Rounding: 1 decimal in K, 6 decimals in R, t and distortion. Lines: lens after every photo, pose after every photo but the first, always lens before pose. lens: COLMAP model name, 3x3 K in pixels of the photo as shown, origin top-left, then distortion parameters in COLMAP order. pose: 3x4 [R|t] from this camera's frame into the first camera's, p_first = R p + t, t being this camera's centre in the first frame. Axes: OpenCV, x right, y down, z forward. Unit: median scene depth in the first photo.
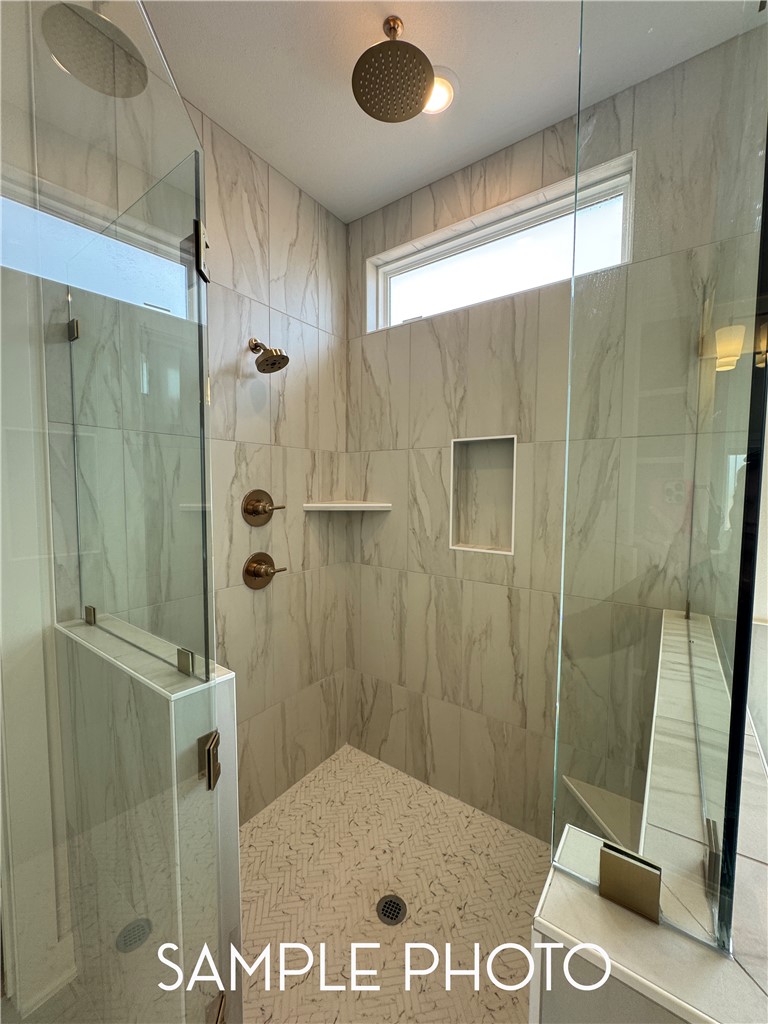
lens RADIAL K [[409.1, 0, 383.3], [0, 409.1, 511.3], [0, 0, 1]] dist [-0.003167, -0.000163]
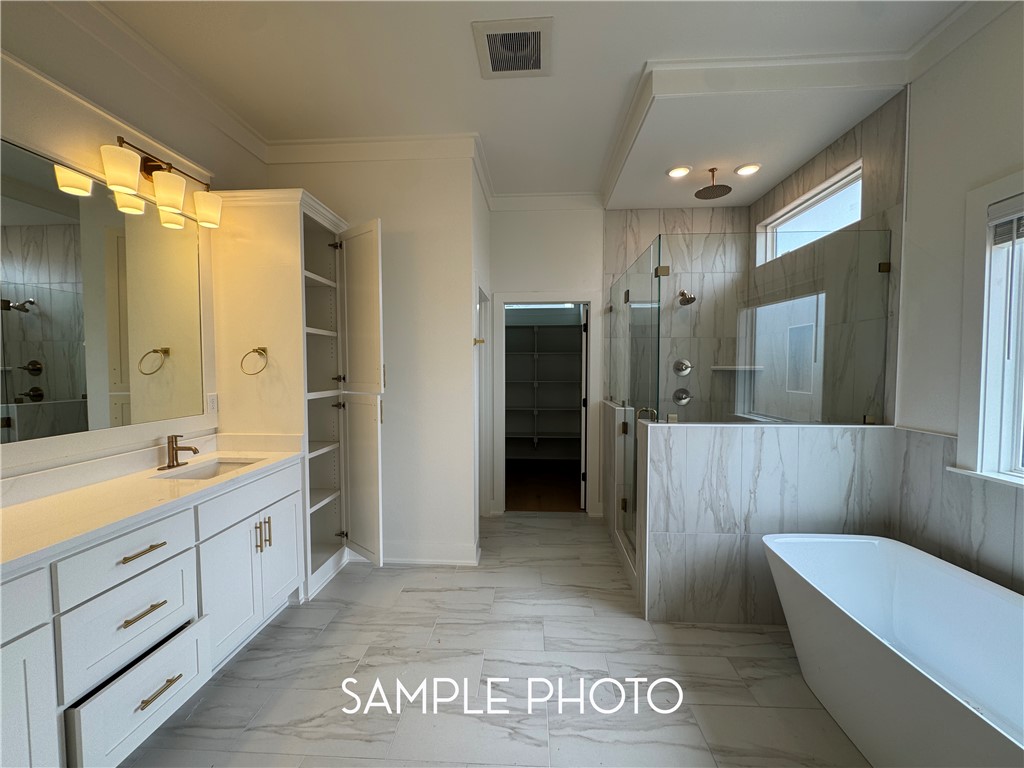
lens RADIAL K [[409.1, 0, 513.4], [0, 409.1, 384.1], [0, 0, 1]] dist [-0.003167, -0.000163]
pose [[0.537313, 0.029403, -0.842870, 1.035728], [-0.050994, 0.998696, 0.002331, 0.120485], [0.841840, 0.041729, 0.538112, -0.903981]]
